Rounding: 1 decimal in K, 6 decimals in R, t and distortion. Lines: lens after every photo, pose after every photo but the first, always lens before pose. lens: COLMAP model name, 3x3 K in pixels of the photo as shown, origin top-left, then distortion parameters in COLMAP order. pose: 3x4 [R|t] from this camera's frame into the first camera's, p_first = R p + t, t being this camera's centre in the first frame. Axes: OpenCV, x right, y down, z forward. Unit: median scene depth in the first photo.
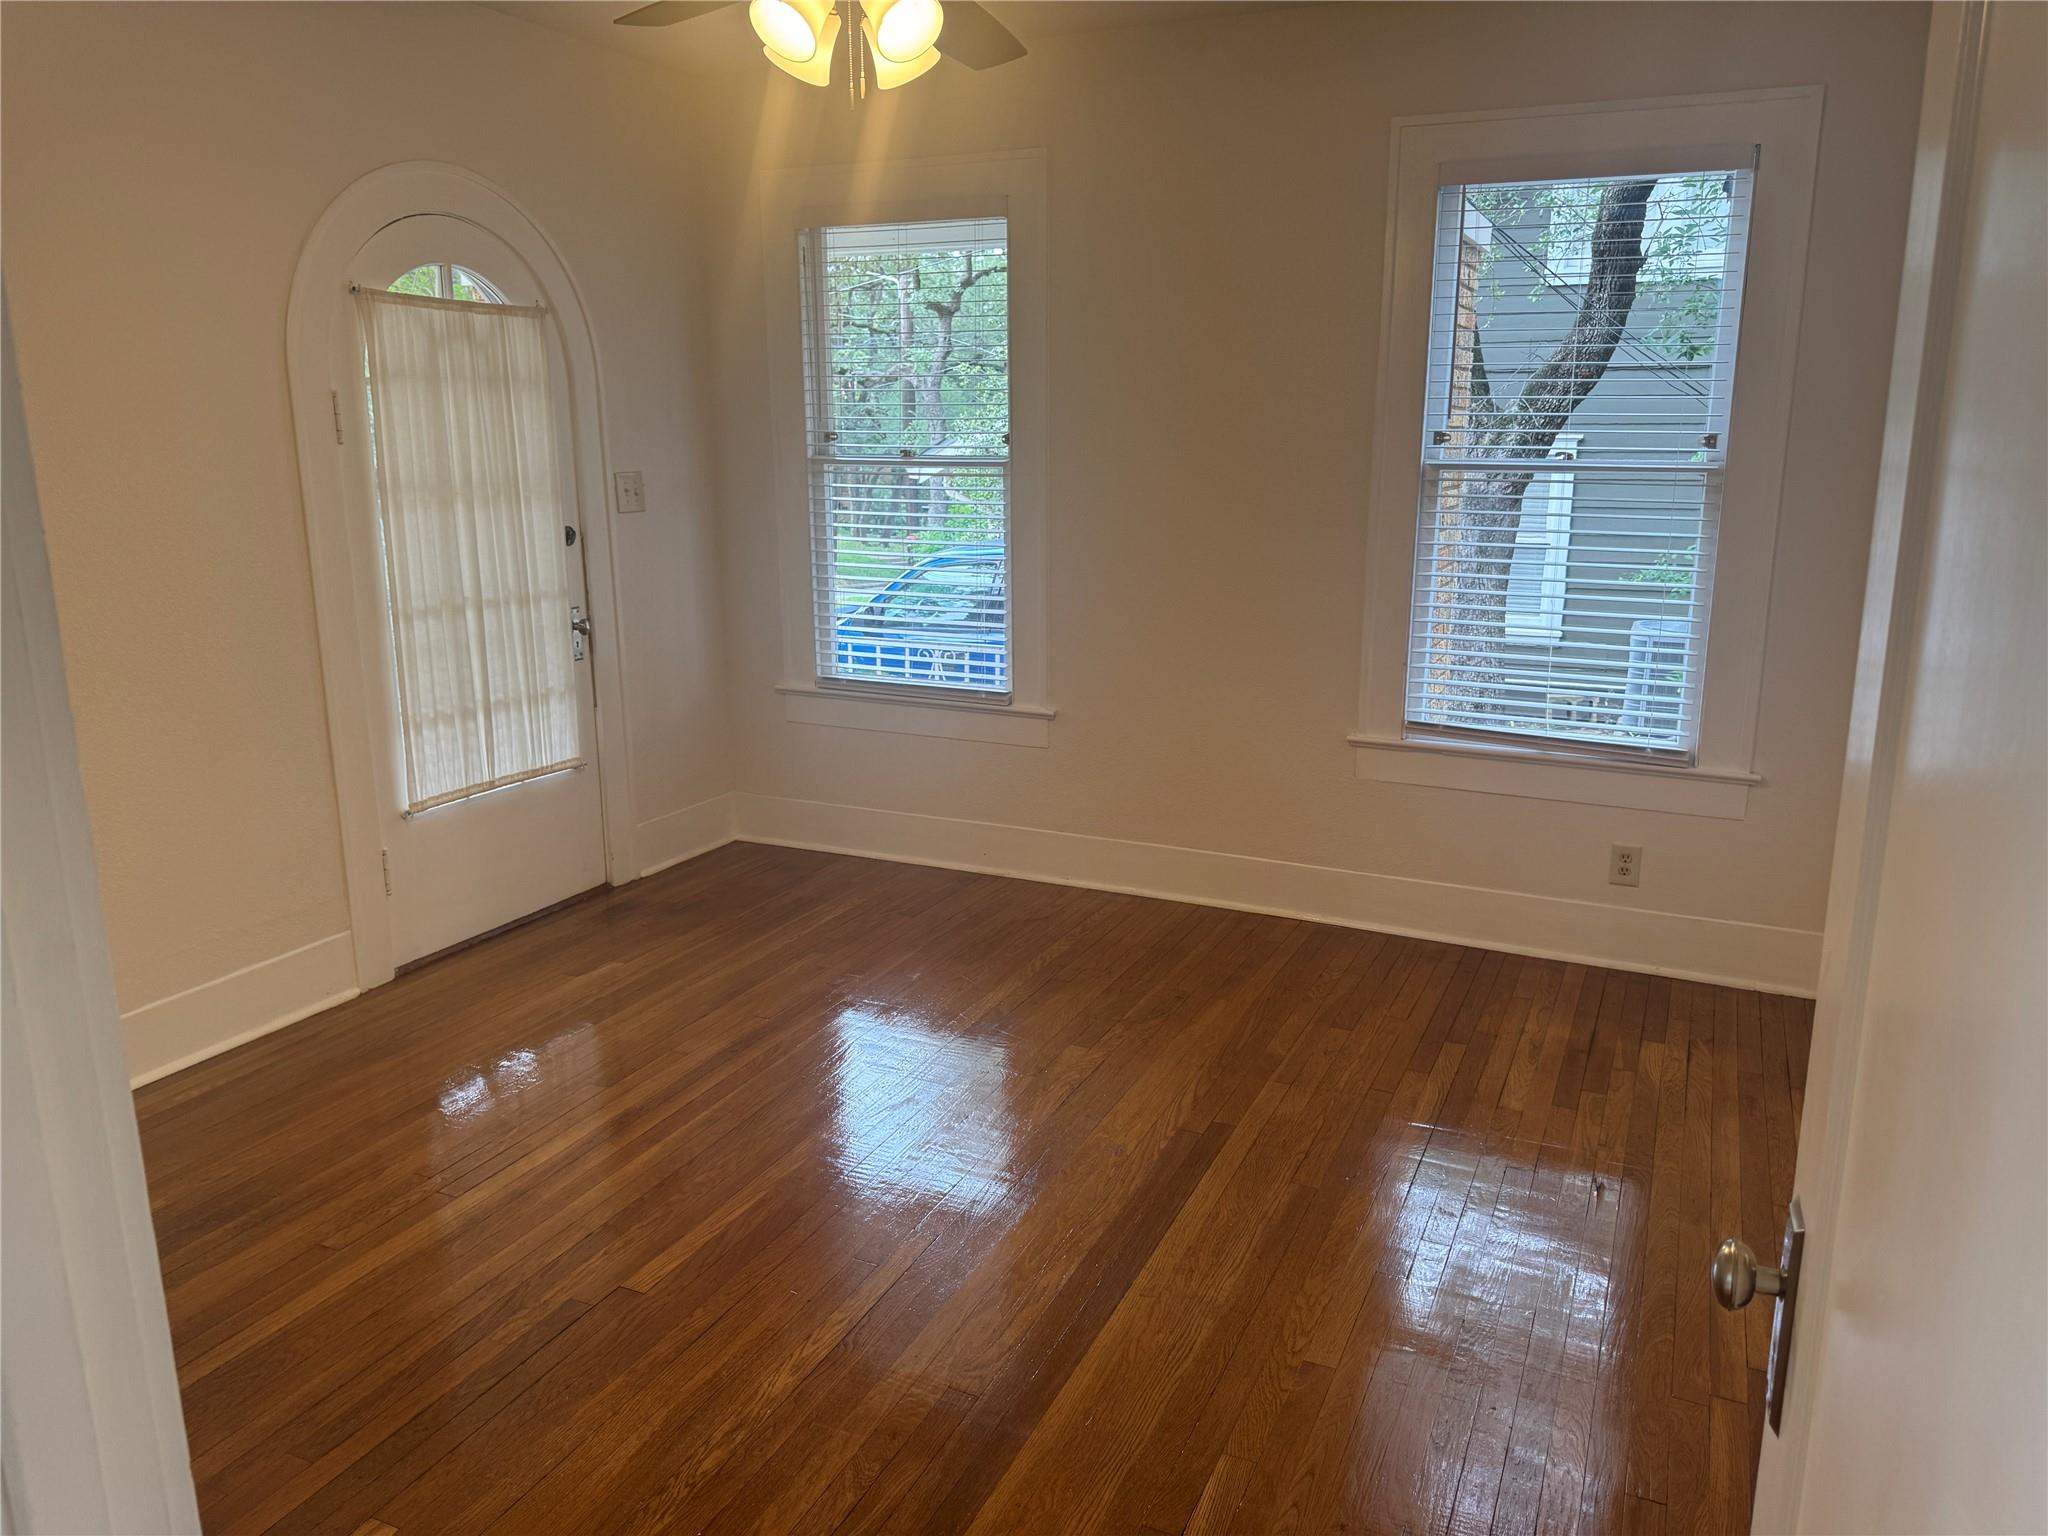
lens RADIAL K [[1424.0, 0, 1022.9], [0, 1424.0, 767.0], [0, 0, 1]] dist [0.024135, -0.031358]
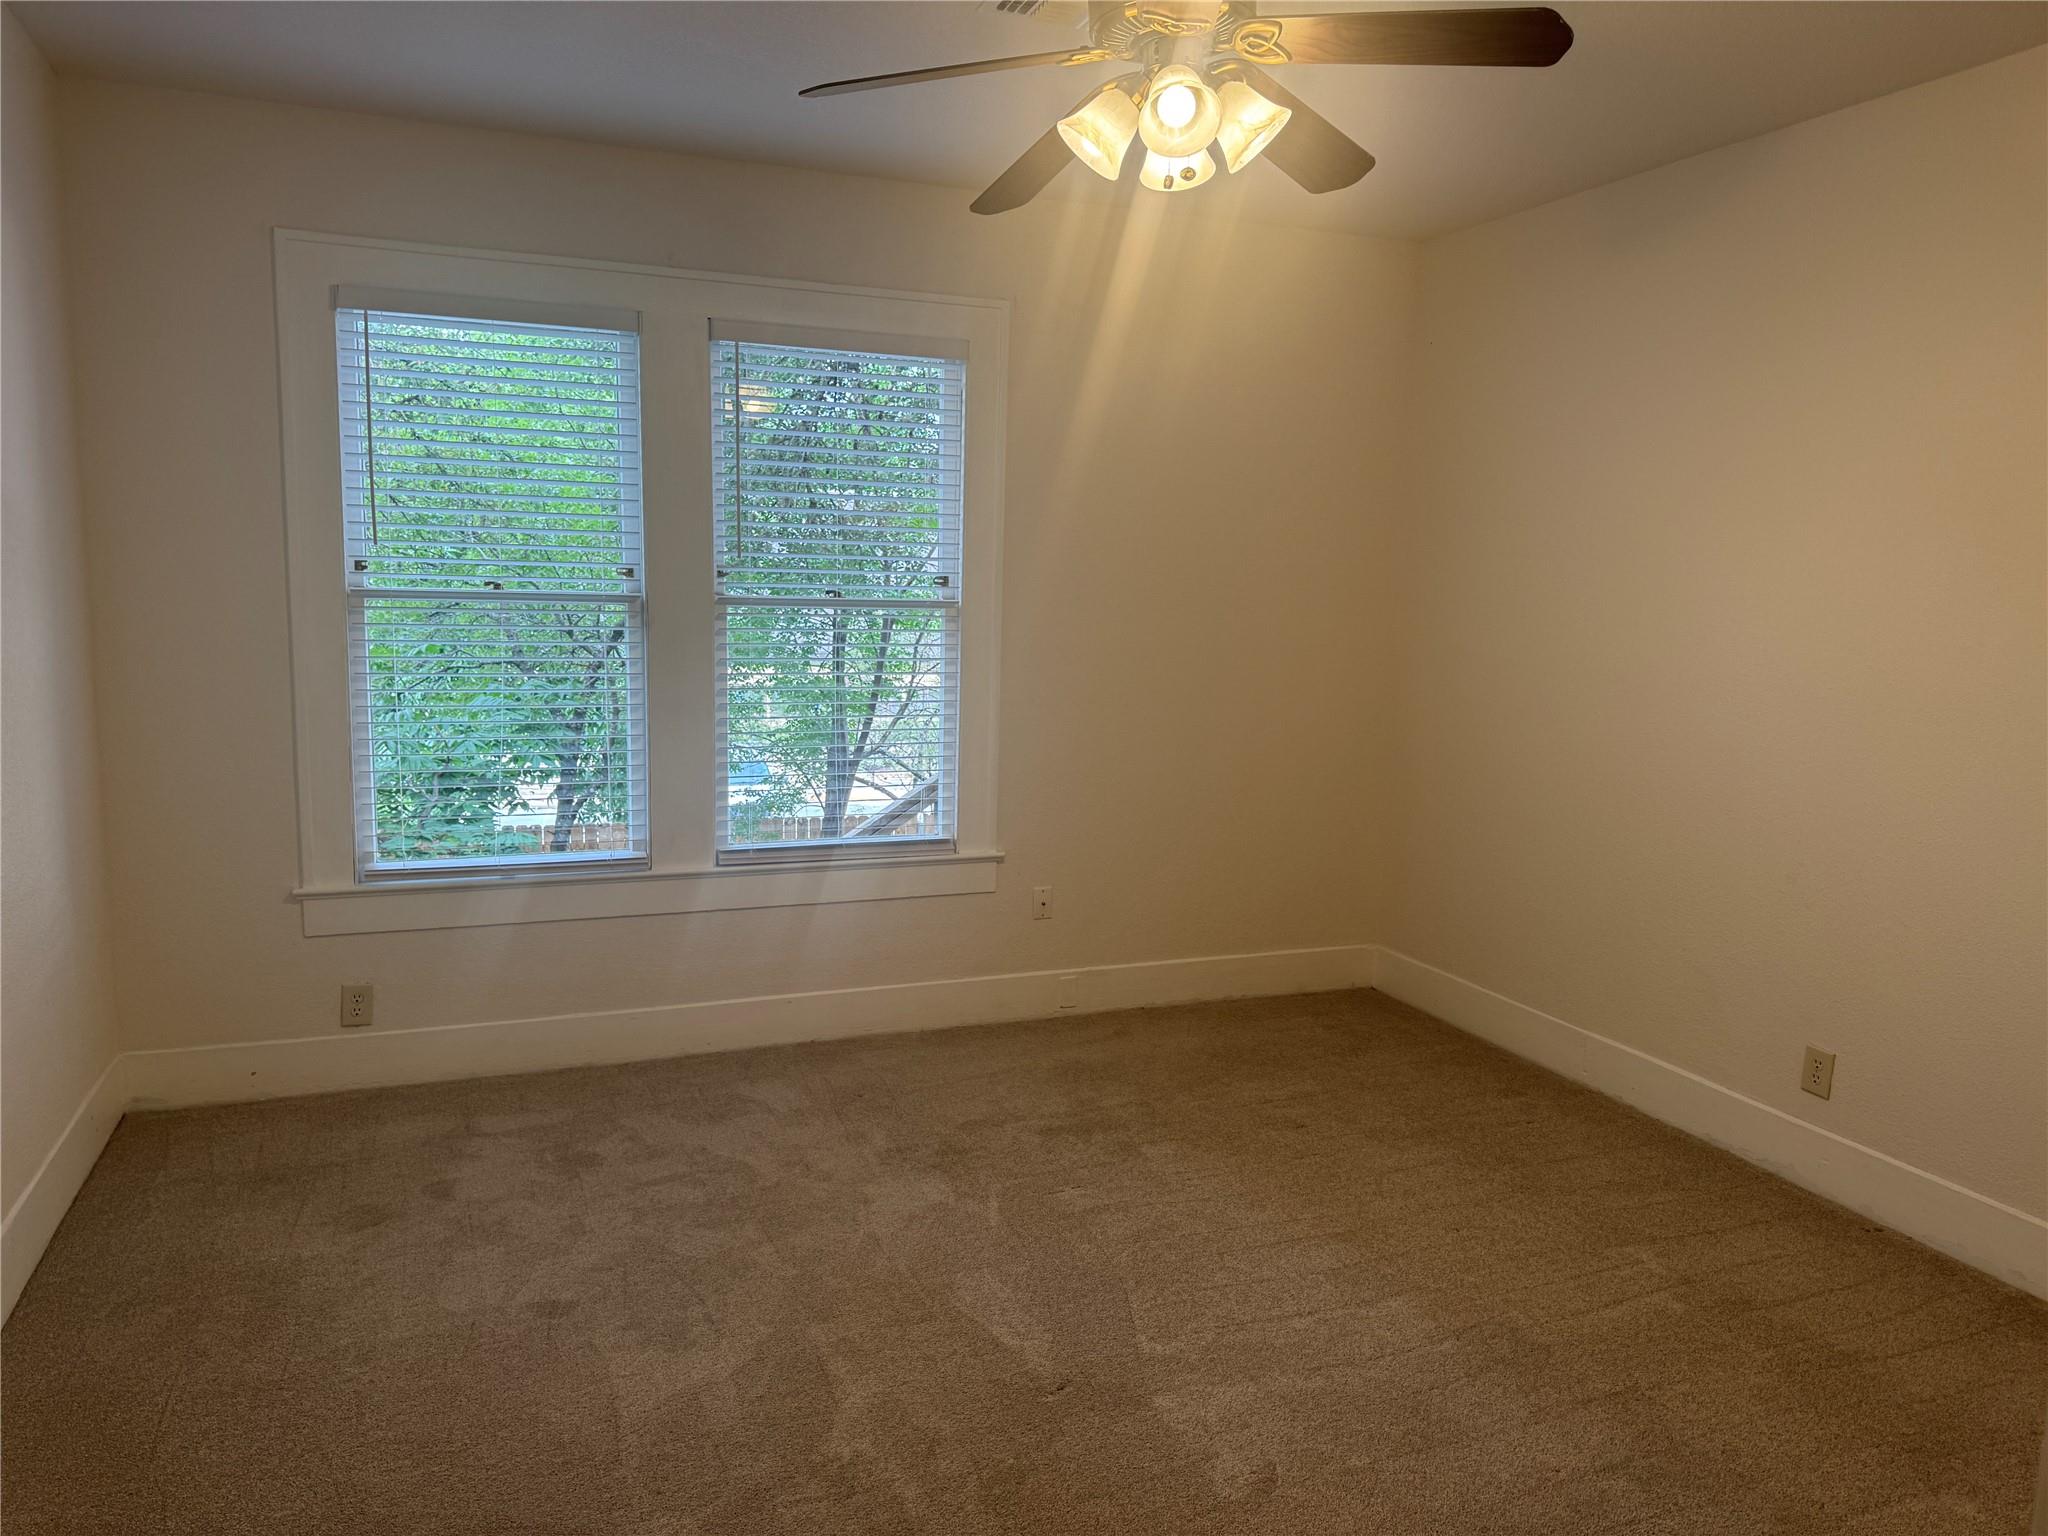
lens RADIAL K [[1424.0, 0, 1009.7], [0, 1424.0, 758.2], [0, 0, 1]] dist [0.024135, -0.031358]
pose [[0.695131, -0.082257, 0.714161, -0.617121], [0.147352, 0.988643, -0.029553, -0.067714], [-0.703619, 0.125776, 0.699357, 0.285825]]
